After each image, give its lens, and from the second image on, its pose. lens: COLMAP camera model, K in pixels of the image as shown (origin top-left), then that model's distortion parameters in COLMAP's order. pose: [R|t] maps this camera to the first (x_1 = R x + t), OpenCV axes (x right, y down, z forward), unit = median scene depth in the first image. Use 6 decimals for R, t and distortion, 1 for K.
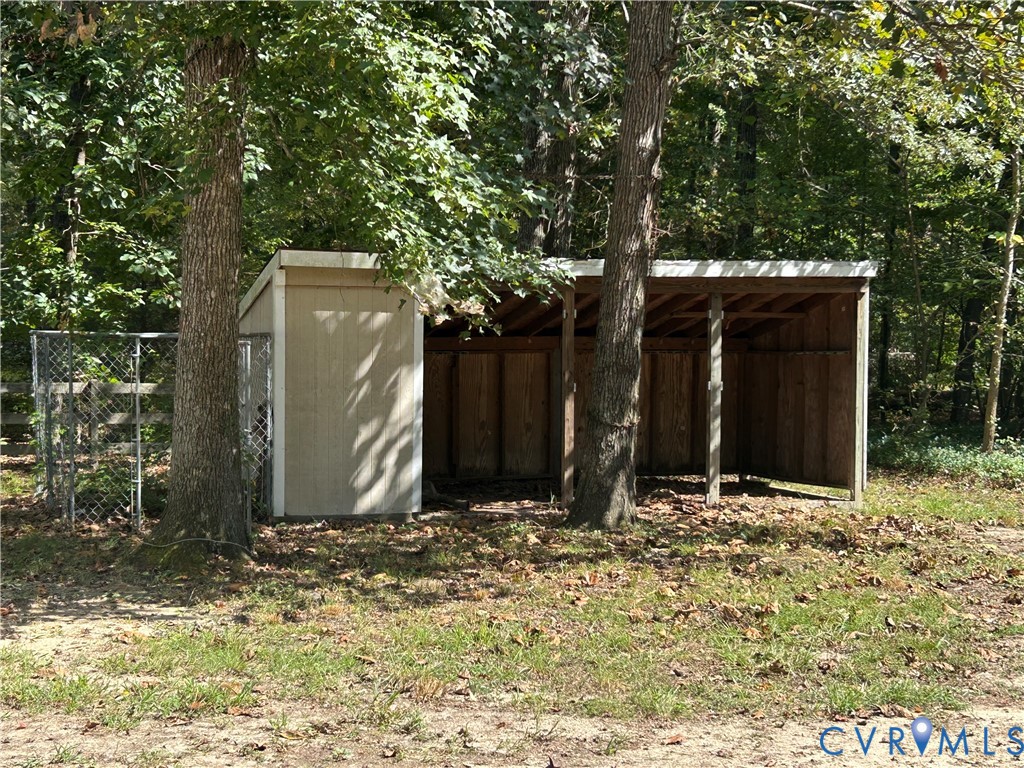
lens RADIAL K [[1610.1, 0, 511.8], [0, 1610.1, 387.2], [0, 0, 1]] dist [0.050408, 0.000000]
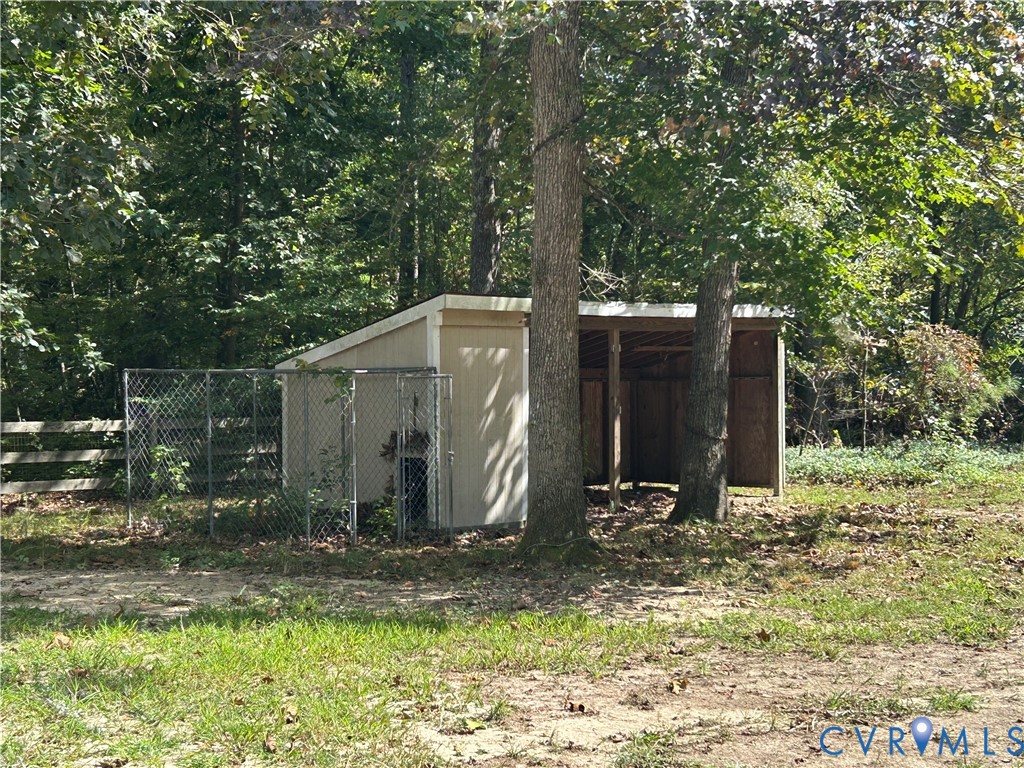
lens RADIAL K [[1610.1, 0, 513.4], [0, 1610.1, 380.9], [0, 0, 1]] dist [0.050408, 0.000000]
pose [[0.895844, -0.016581, 0.444060, -0.584566], [0.027968, 0.999426, -0.019103, -0.001019], [-0.443488, 0.029533, 0.895793, -0.035292]]
